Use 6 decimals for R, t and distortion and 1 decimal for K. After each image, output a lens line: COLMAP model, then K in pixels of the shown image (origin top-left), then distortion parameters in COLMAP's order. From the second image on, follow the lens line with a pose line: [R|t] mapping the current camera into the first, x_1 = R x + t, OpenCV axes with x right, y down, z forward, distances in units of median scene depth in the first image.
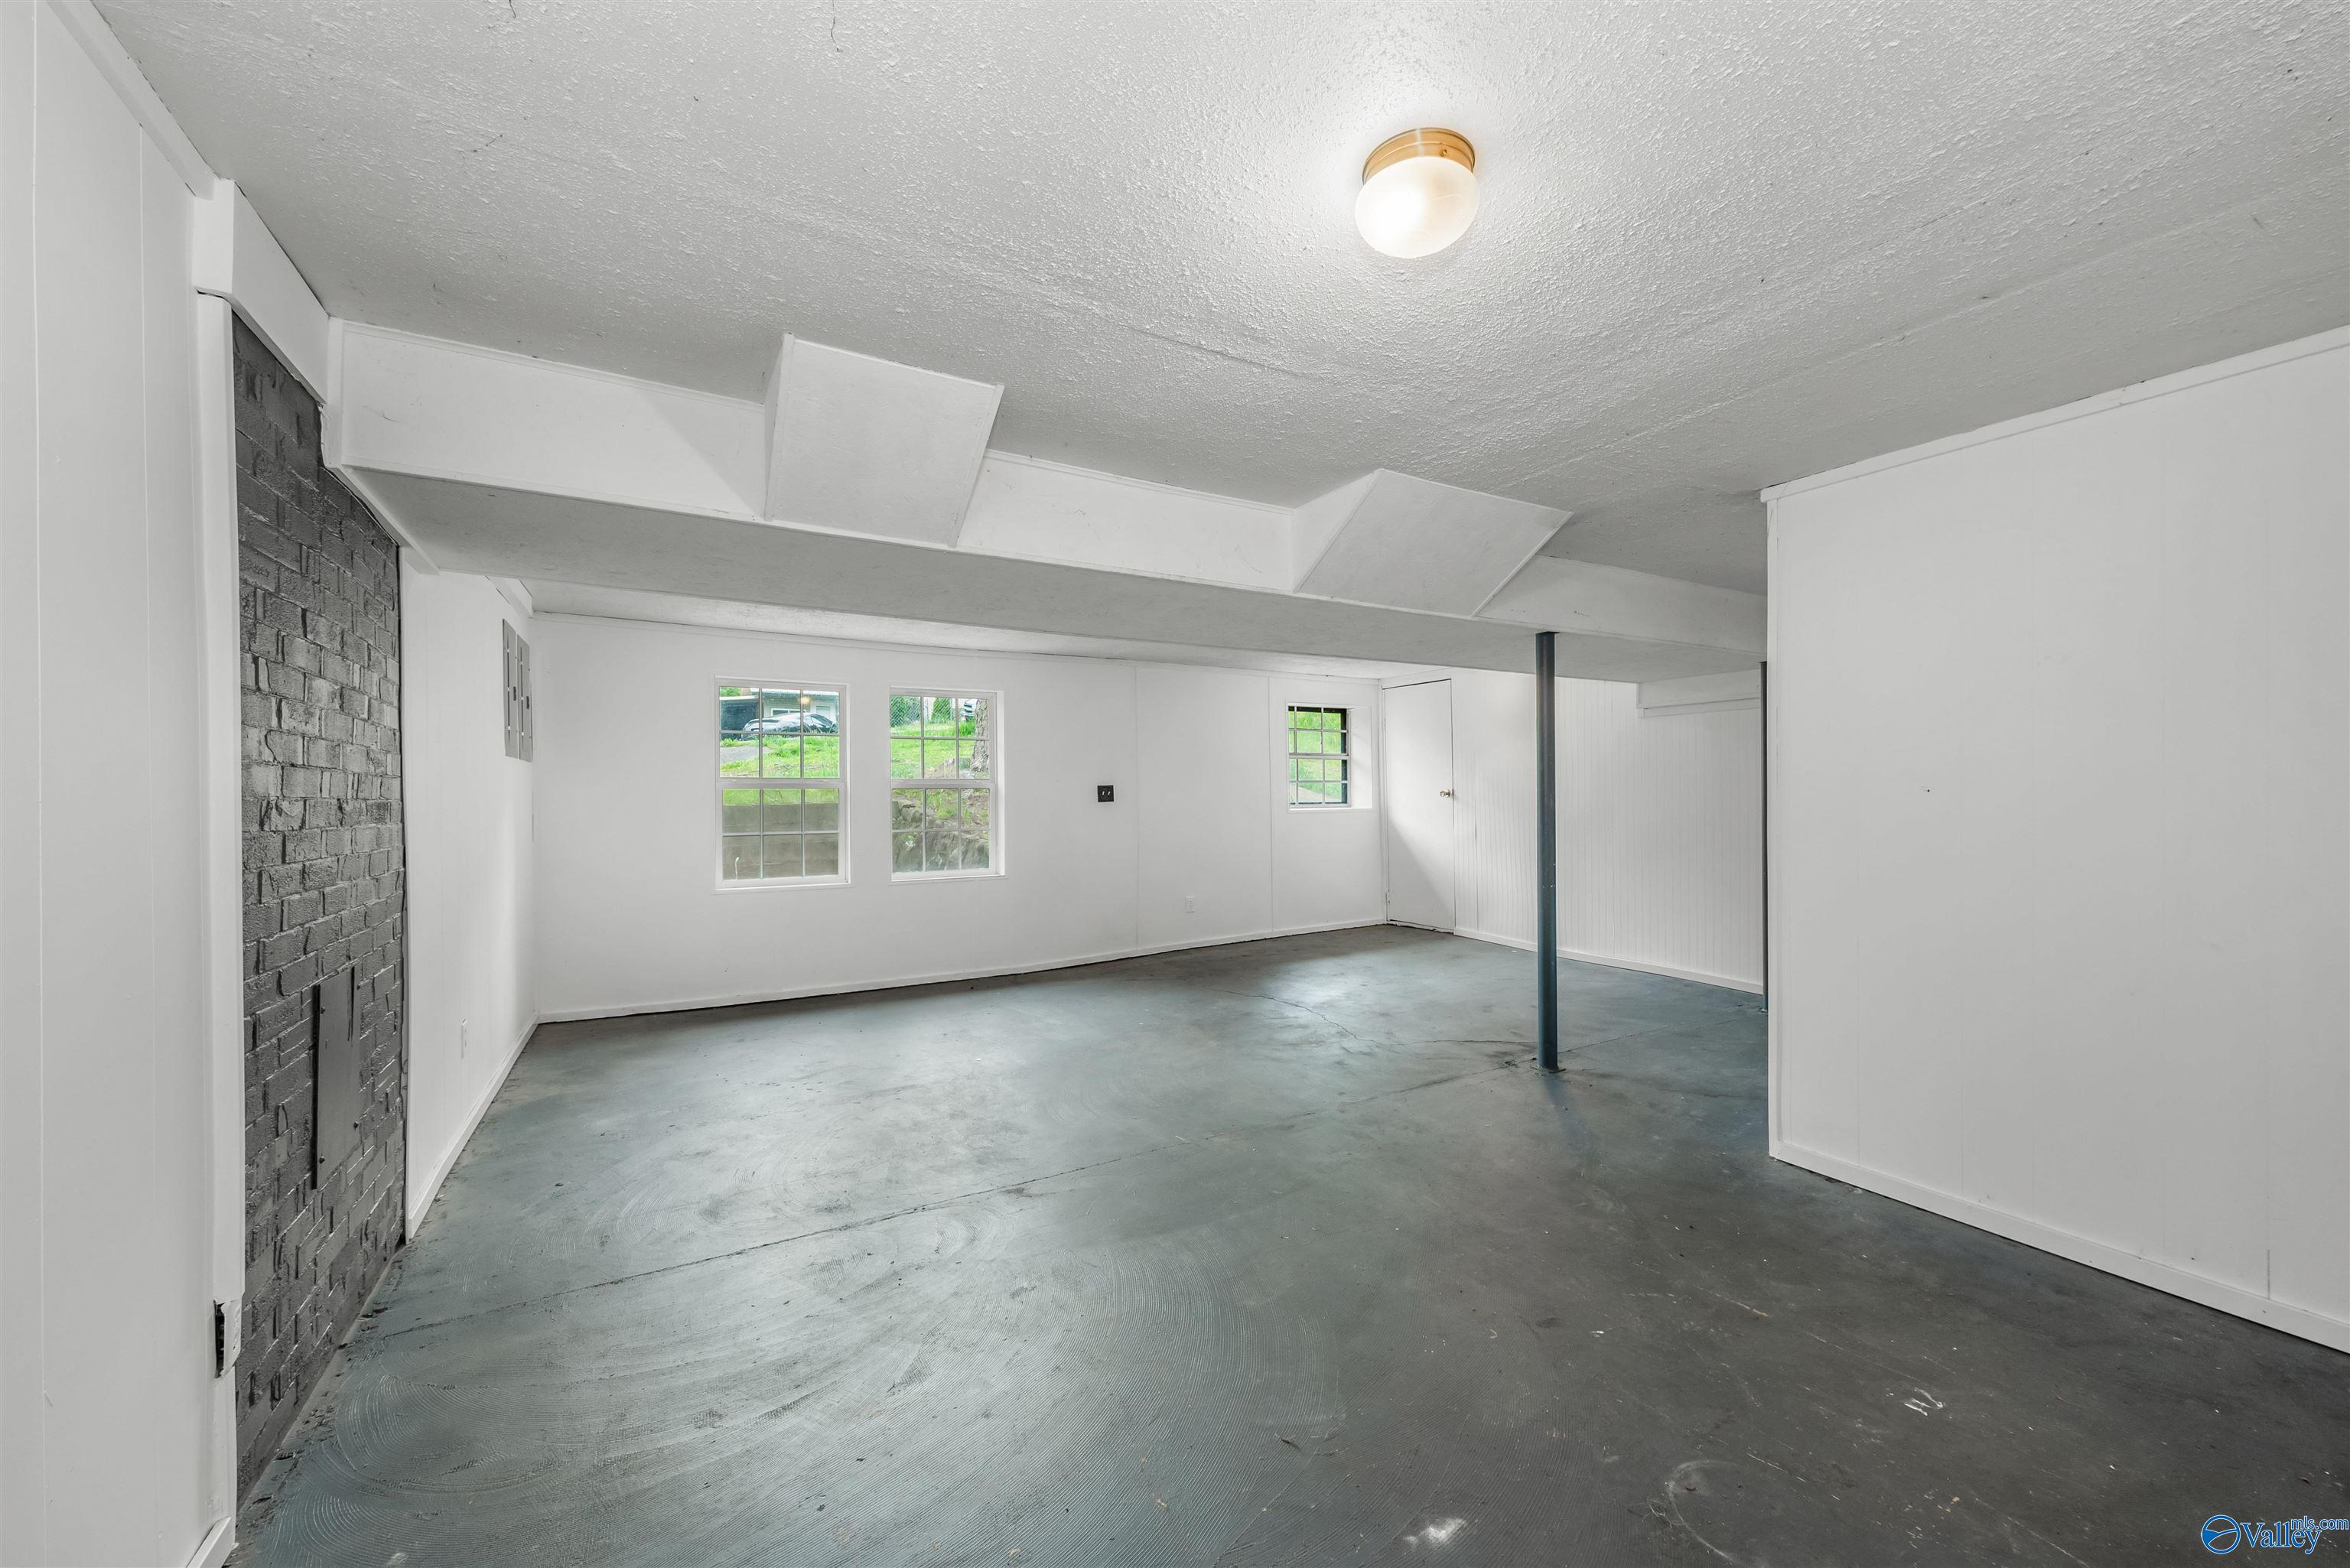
lens RADIAL K [[899.9, 0, 1179.3], [0, 899.9, 790.8], [0, 0, 1]] dist [-0.000043, 0.000001]
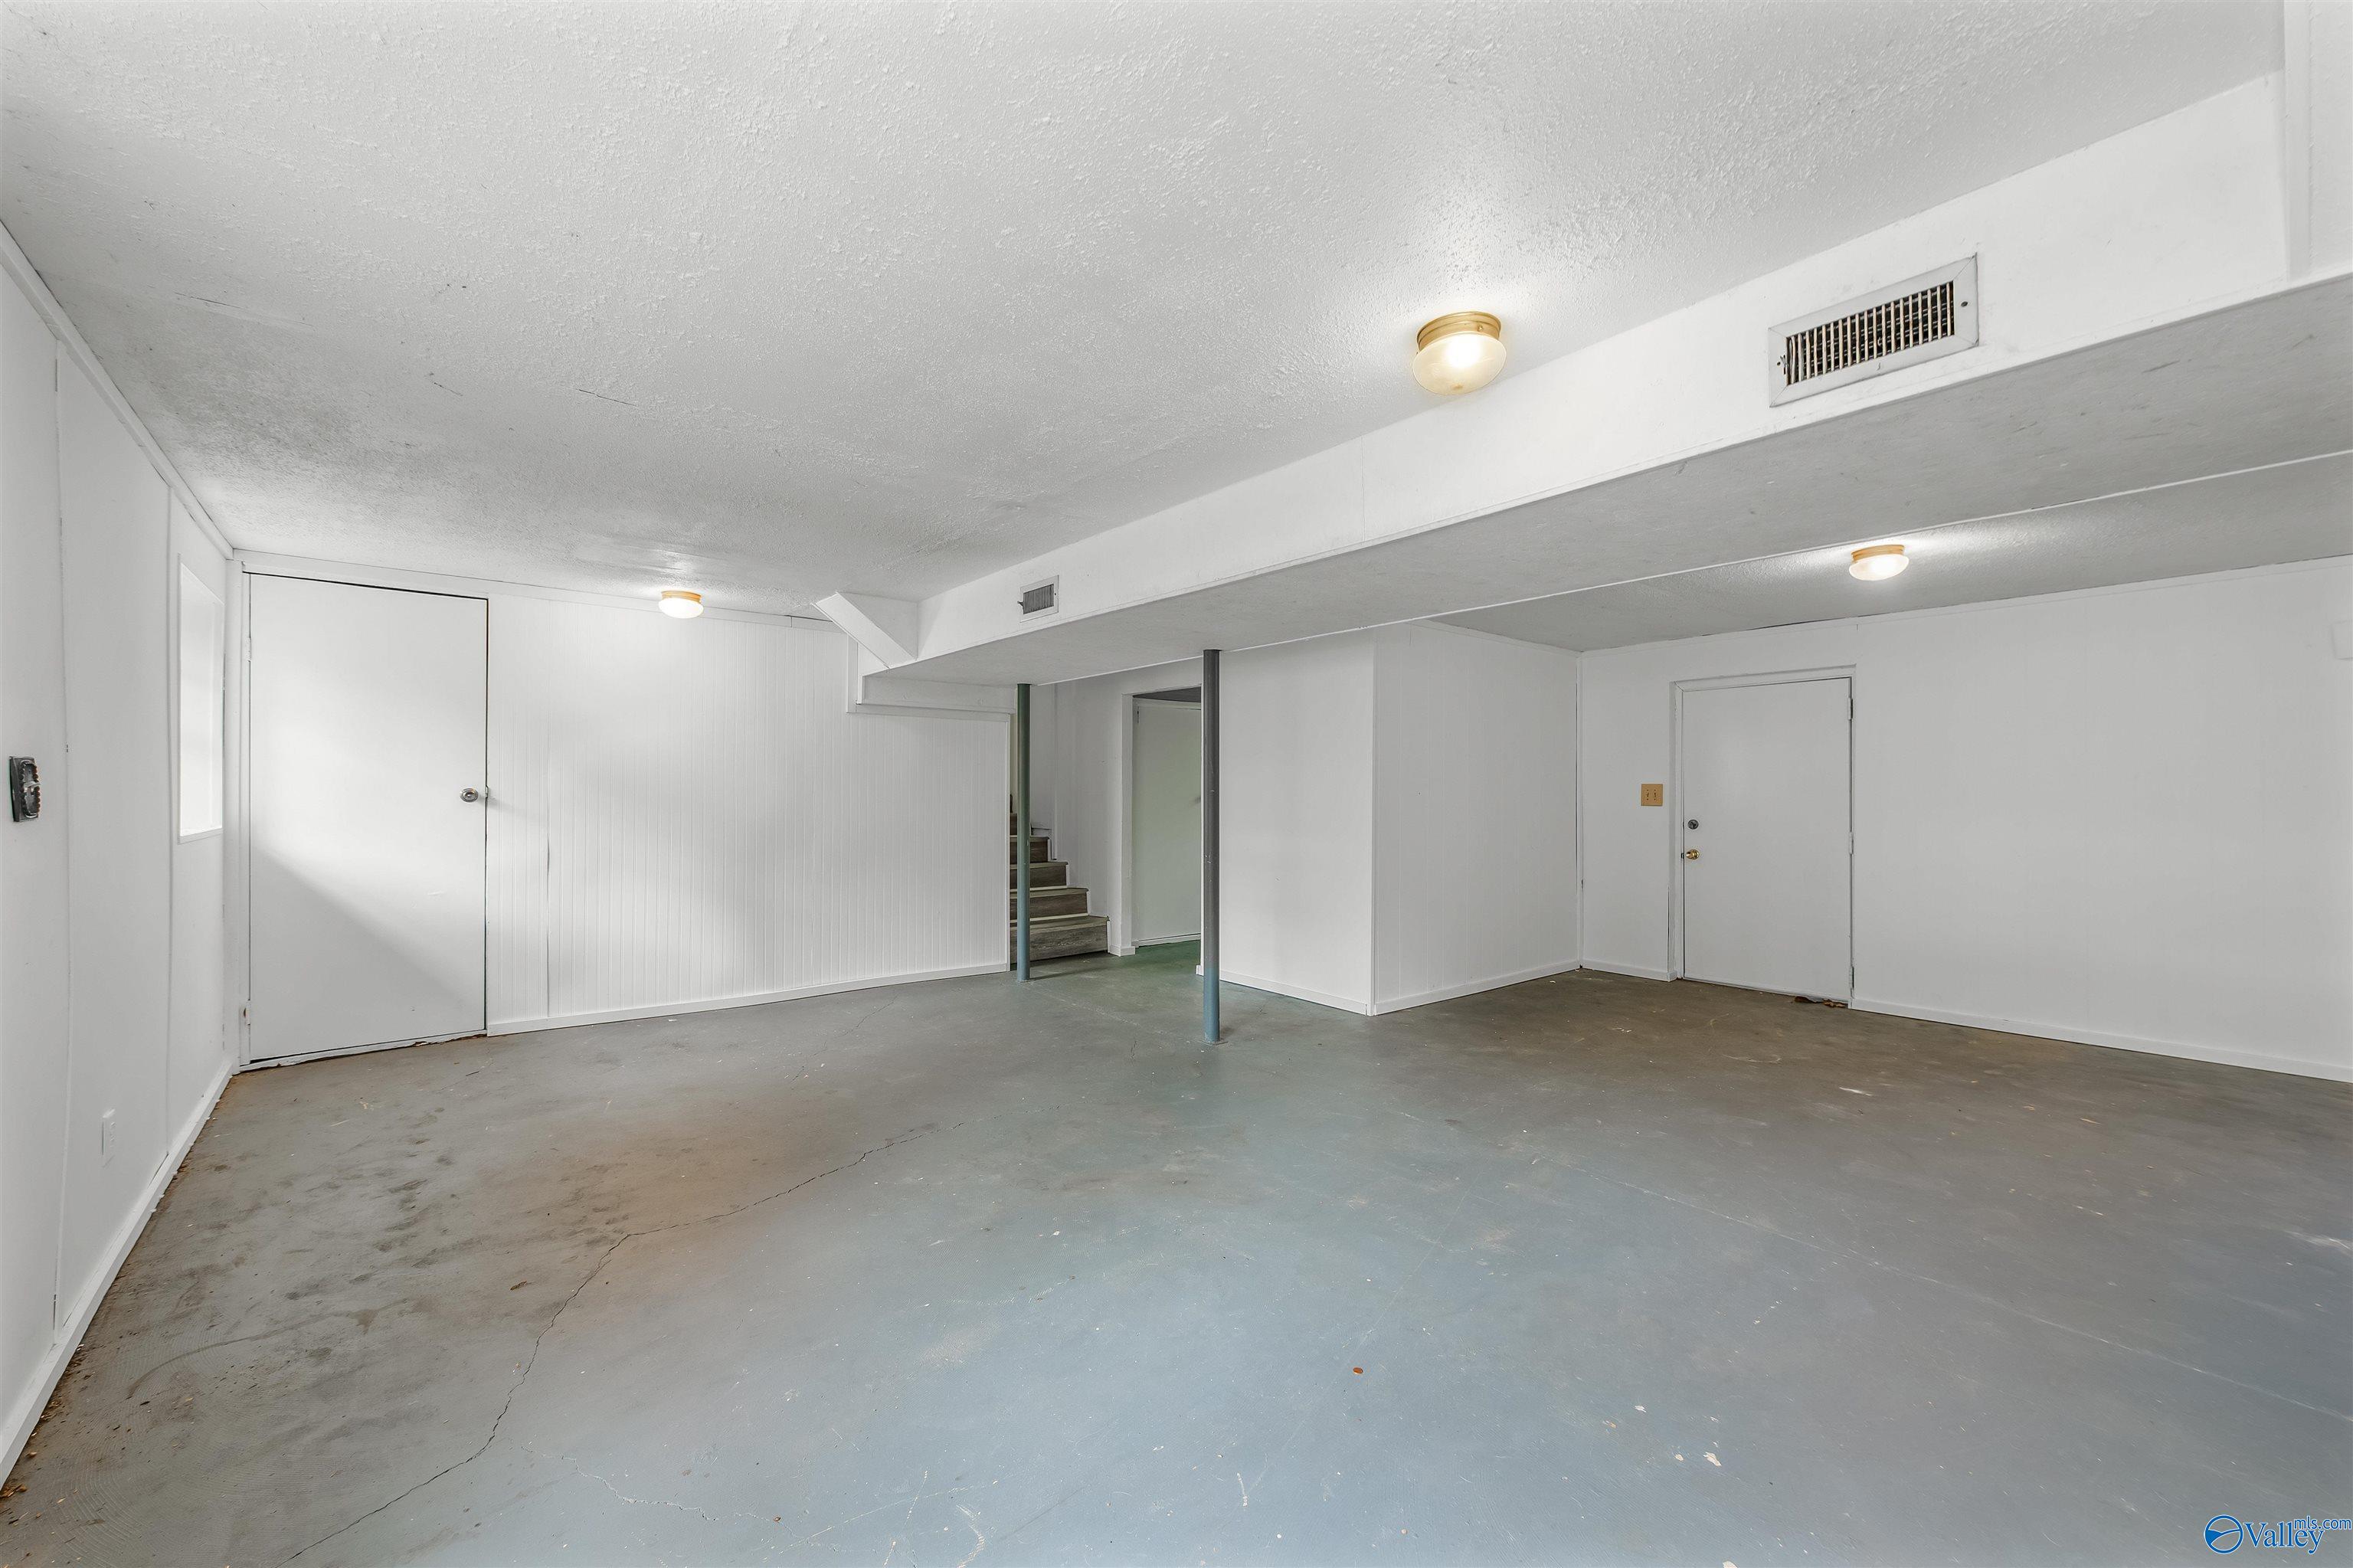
lens RADIAL K [[933.3, 0, 1178.3], [0, 933.3, 787.9], [0, 0, 1]] dist [-0.000267, -0.000015]
pose [[-0.178766, 0.004803, 0.983880, -0.677417], [-0.002227, 0.999984, -0.005287, 0.000194], [-0.983889, -0.003136, -0.178752, 1.164949]]
